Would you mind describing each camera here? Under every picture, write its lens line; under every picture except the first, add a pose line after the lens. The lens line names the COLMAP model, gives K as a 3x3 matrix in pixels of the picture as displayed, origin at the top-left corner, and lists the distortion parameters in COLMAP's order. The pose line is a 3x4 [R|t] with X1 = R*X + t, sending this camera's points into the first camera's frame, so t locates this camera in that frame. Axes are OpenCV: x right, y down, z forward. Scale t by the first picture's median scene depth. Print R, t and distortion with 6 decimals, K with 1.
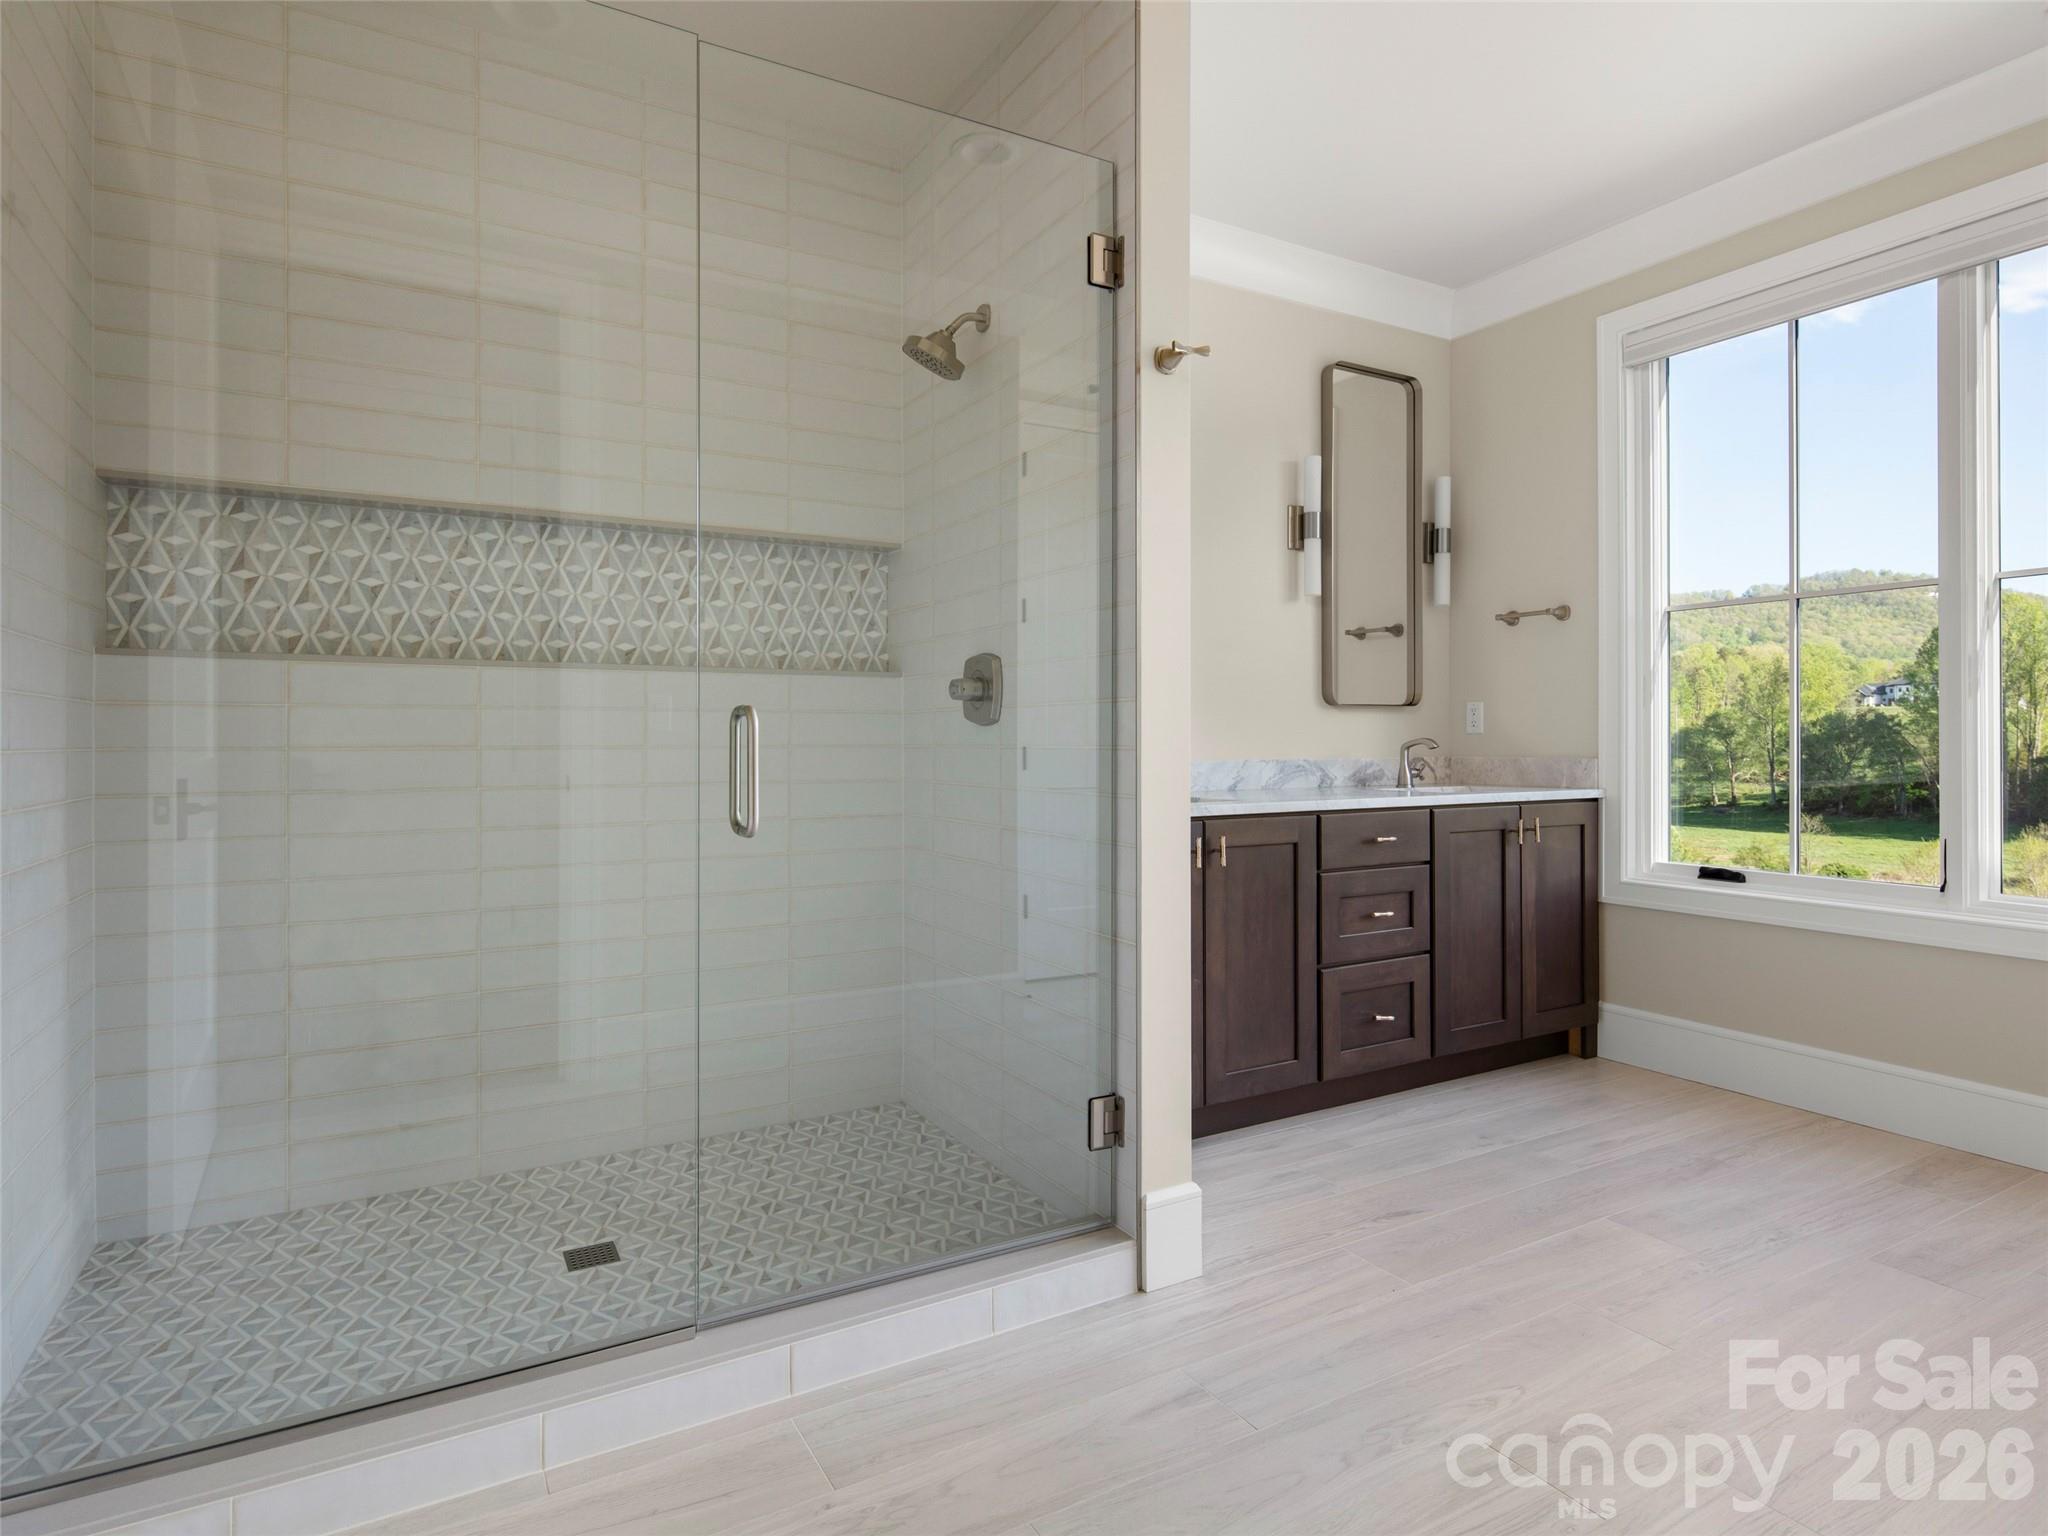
lens RADIAL K [[1132.6, 0, 1018.9], [0, 1132.6, 721.2], [0, 0, 1]] dist [0.001369, -0.000613]
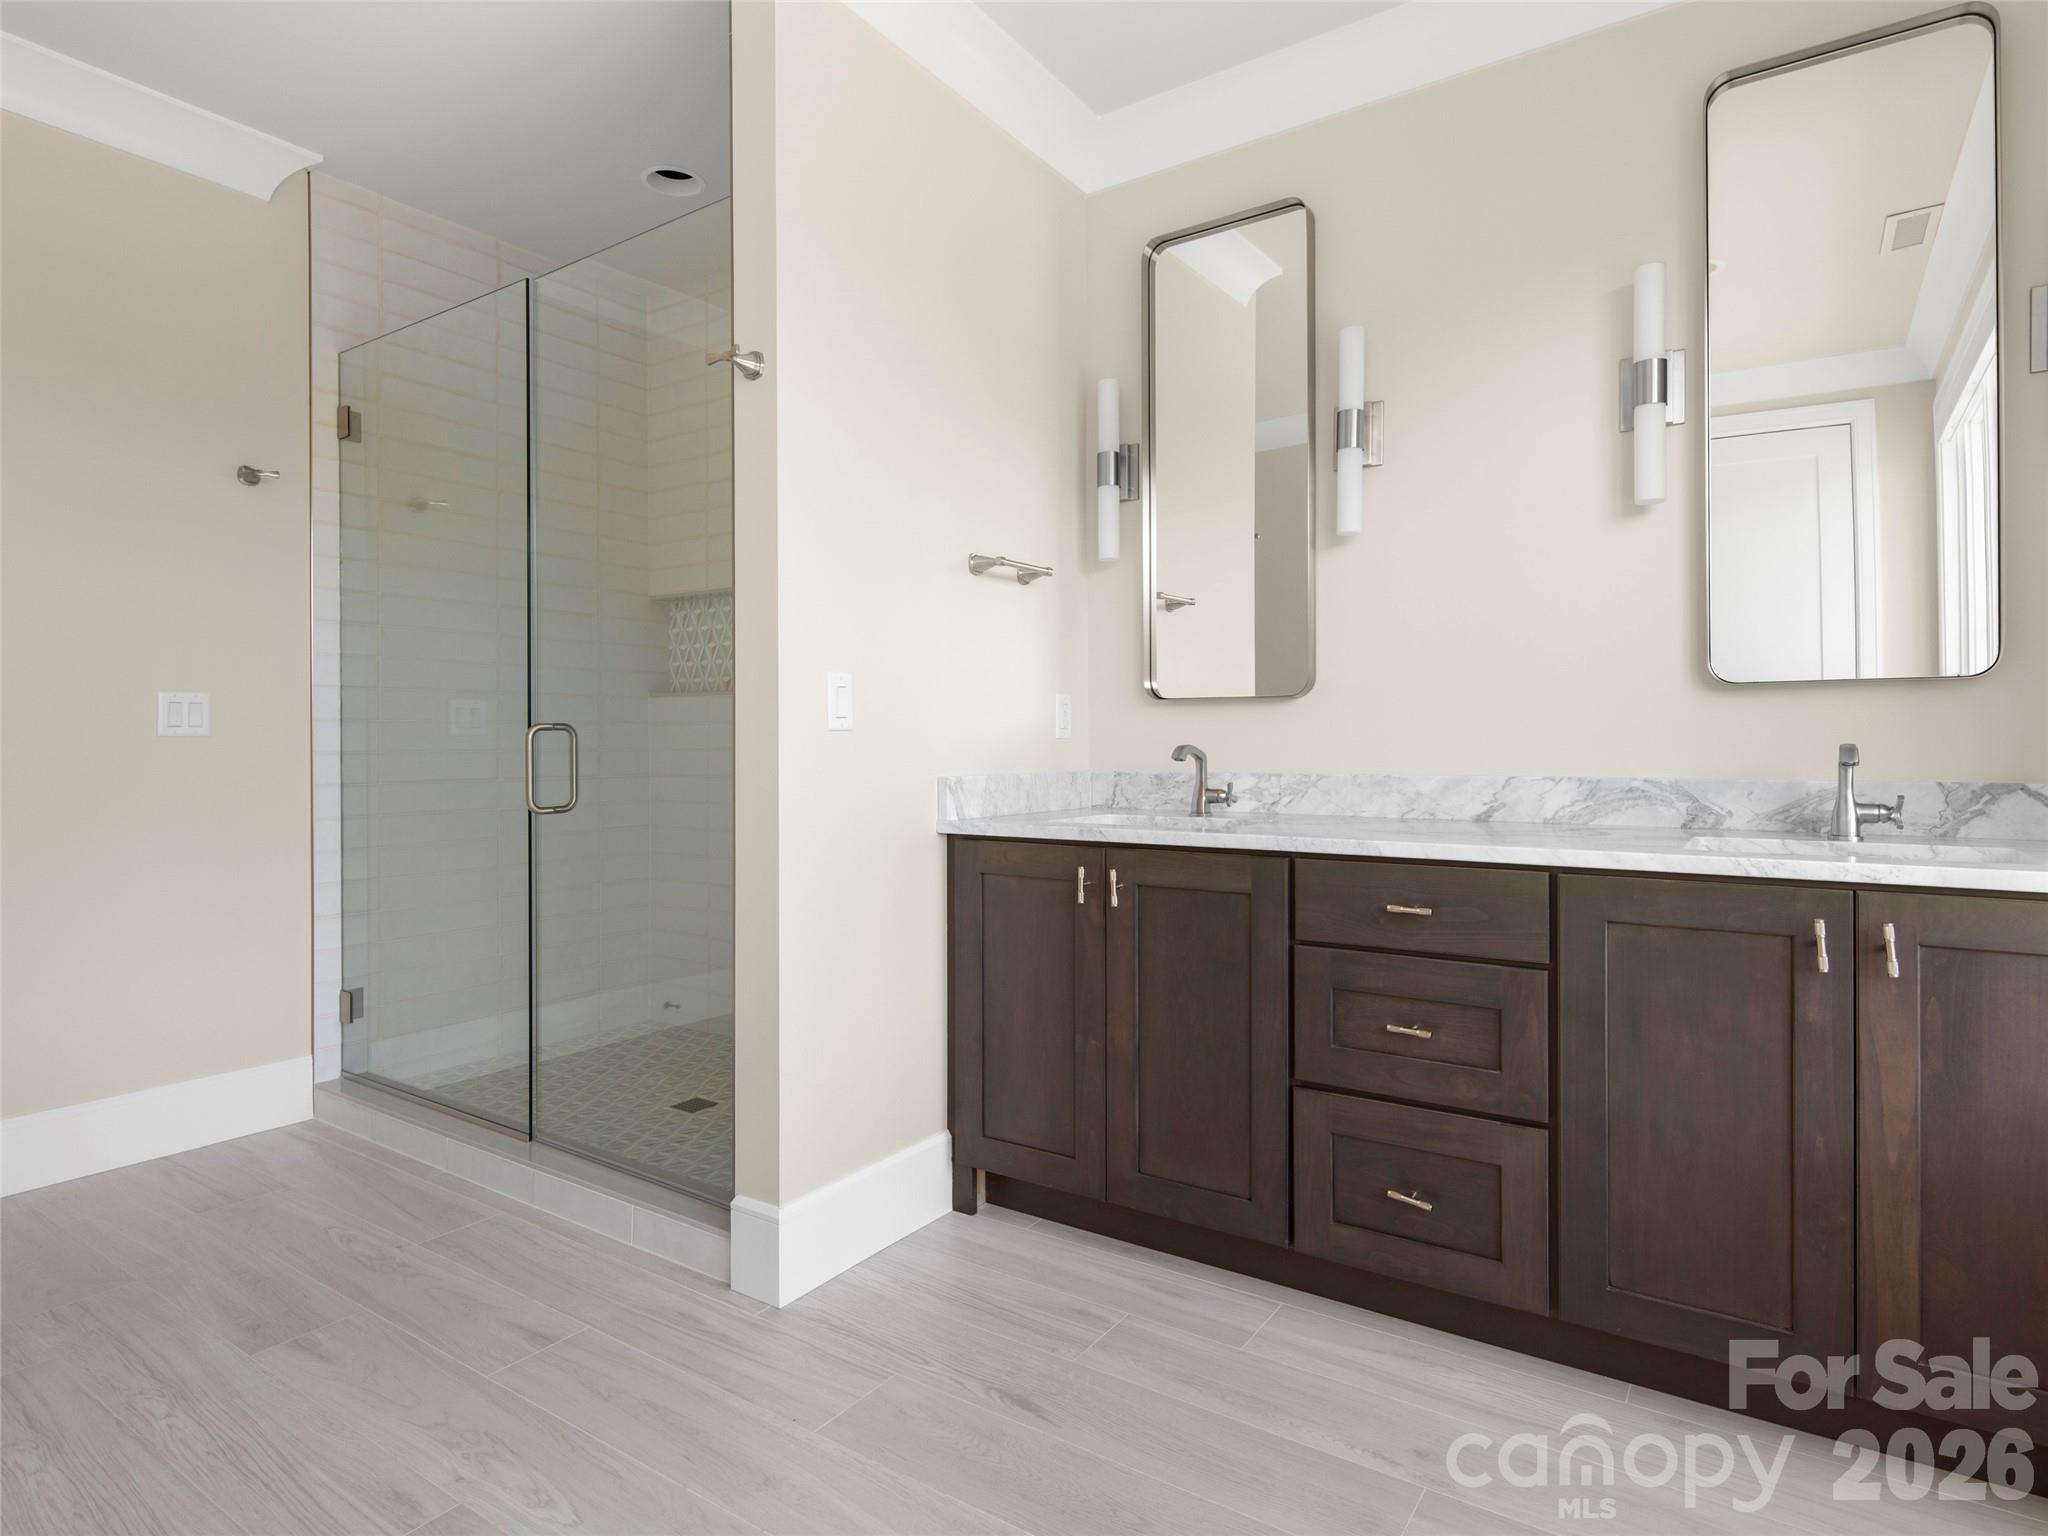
lens RADIAL K [[1124.2, 0, 1027.8], [0, 1124.2, 708.3], [0, 0, 1]] dist [0.002444, 0.000213]
pose [[0.435621, -0.022390, -0.899852, 0.837951], [0.019258, 0.999694, -0.015551, -0.000957], [0.899924, -0.010555, 0.435918, 0.579746]]
